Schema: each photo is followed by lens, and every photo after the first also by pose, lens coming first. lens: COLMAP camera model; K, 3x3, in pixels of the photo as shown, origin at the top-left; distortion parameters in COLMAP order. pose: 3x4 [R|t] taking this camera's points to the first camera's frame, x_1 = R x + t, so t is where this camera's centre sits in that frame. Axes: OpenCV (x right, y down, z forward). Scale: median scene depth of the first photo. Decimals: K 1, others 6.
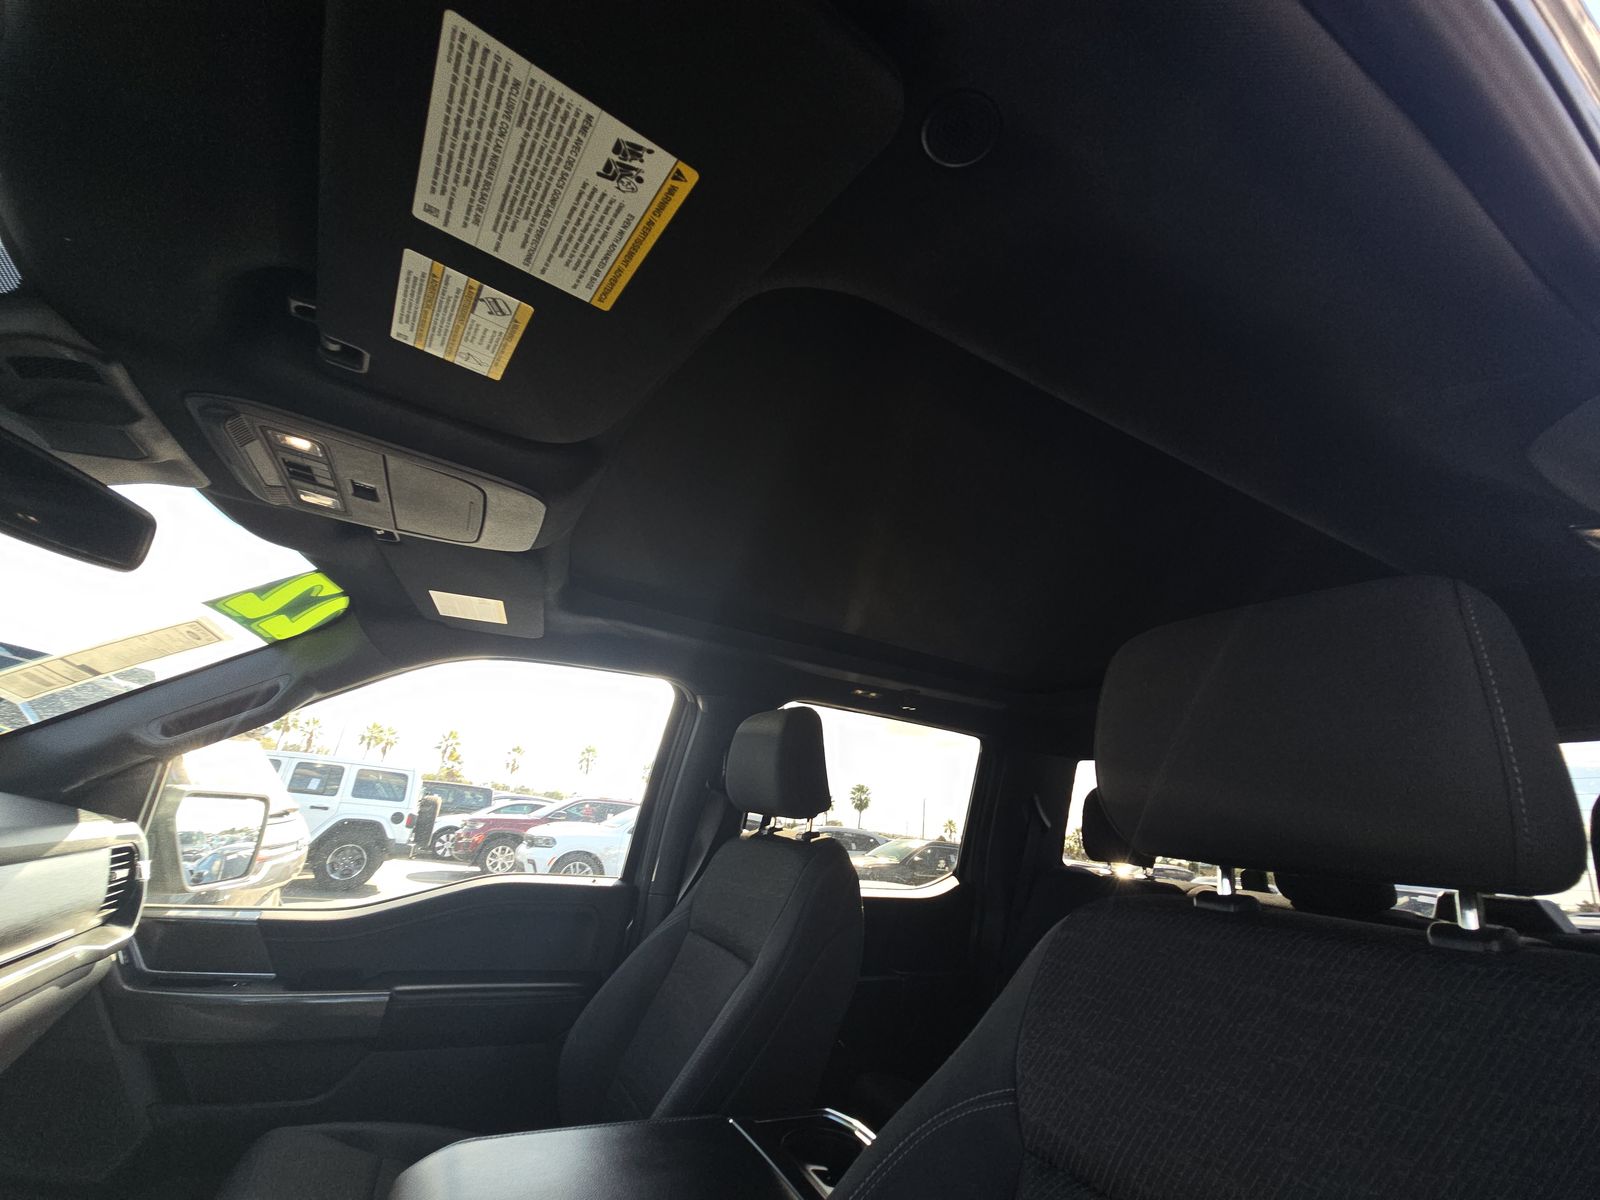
lens RADIAL K [[674.3, 0, 826.0], [0, 674.3, 593.2], [0, 0, 1]] dist [0.000152, -0.001509]
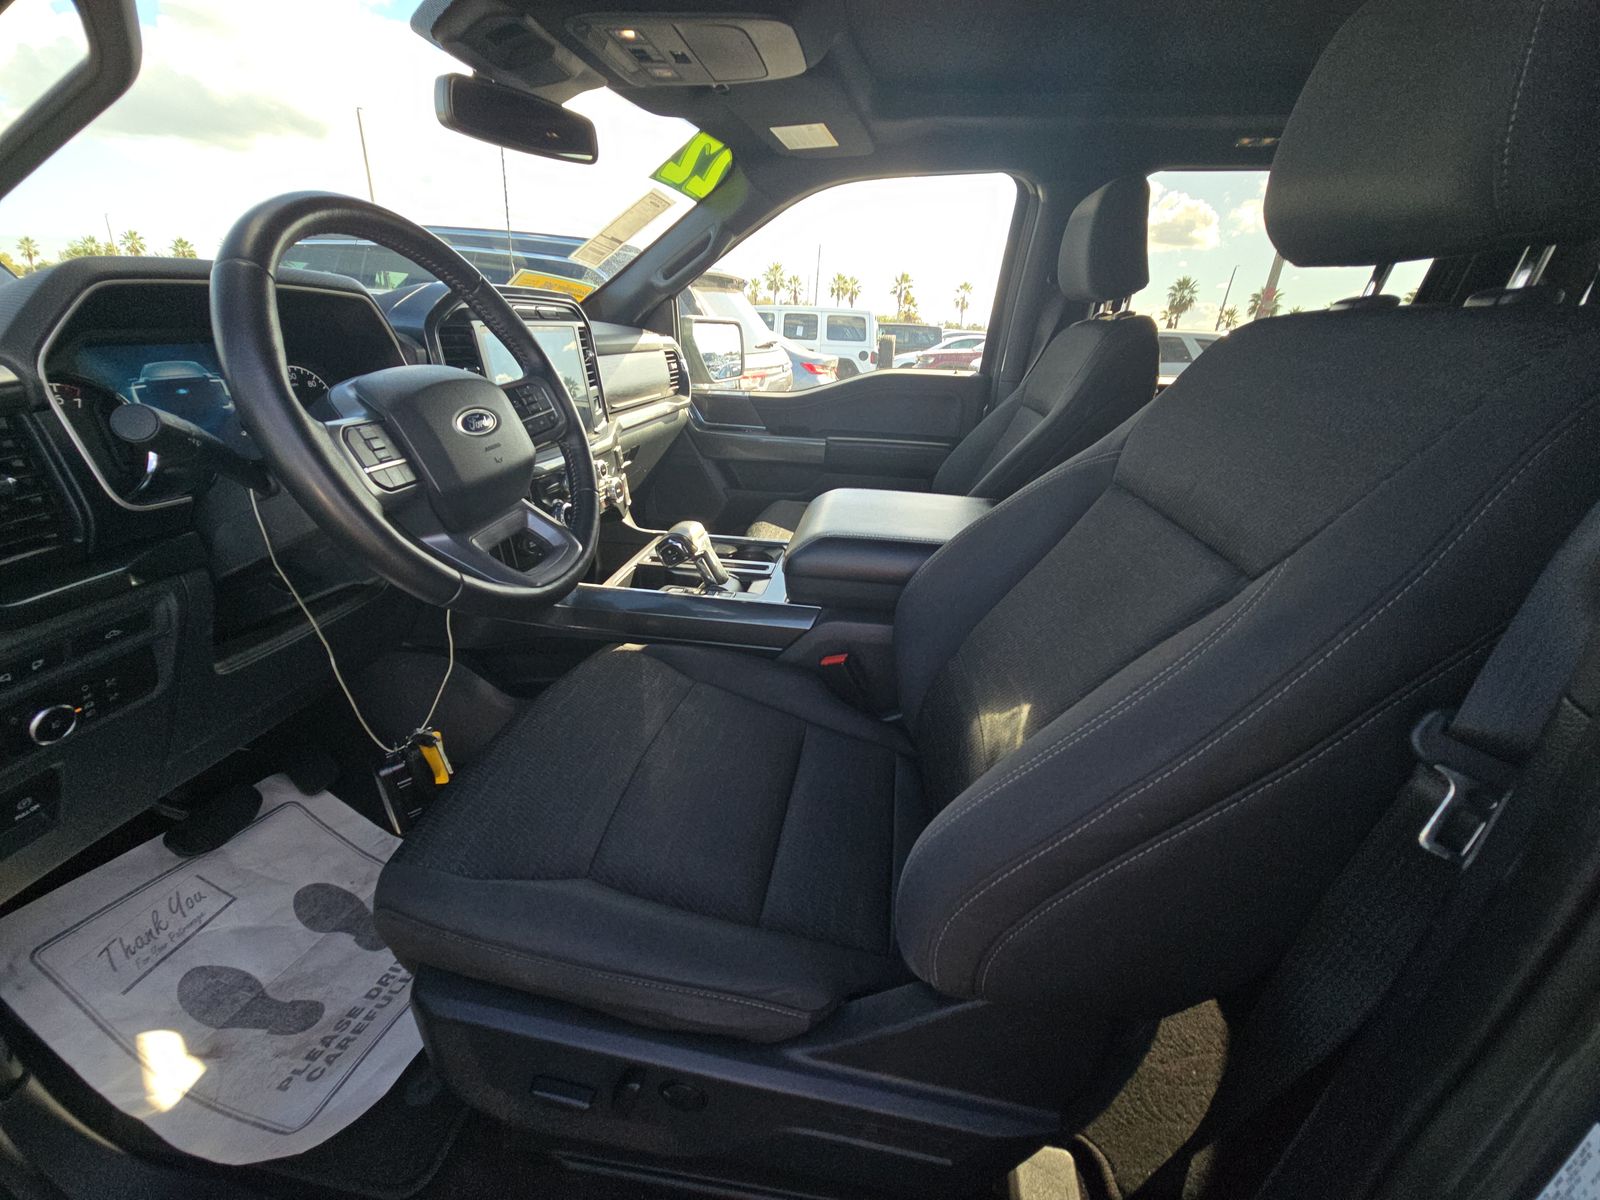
lens RADIAL K [[674.3, 0, 805.5], [0, 674.3, 594.7], [0, 0, 1]] dist [0.000152, -0.001509]
pose [[0.803534, 0.154646, -0.574819, 0.286674], [0.235184, 0.804619, 0.545231, 0.023967], [0.546828, -0.573300, 0.610169, -0.190576]]
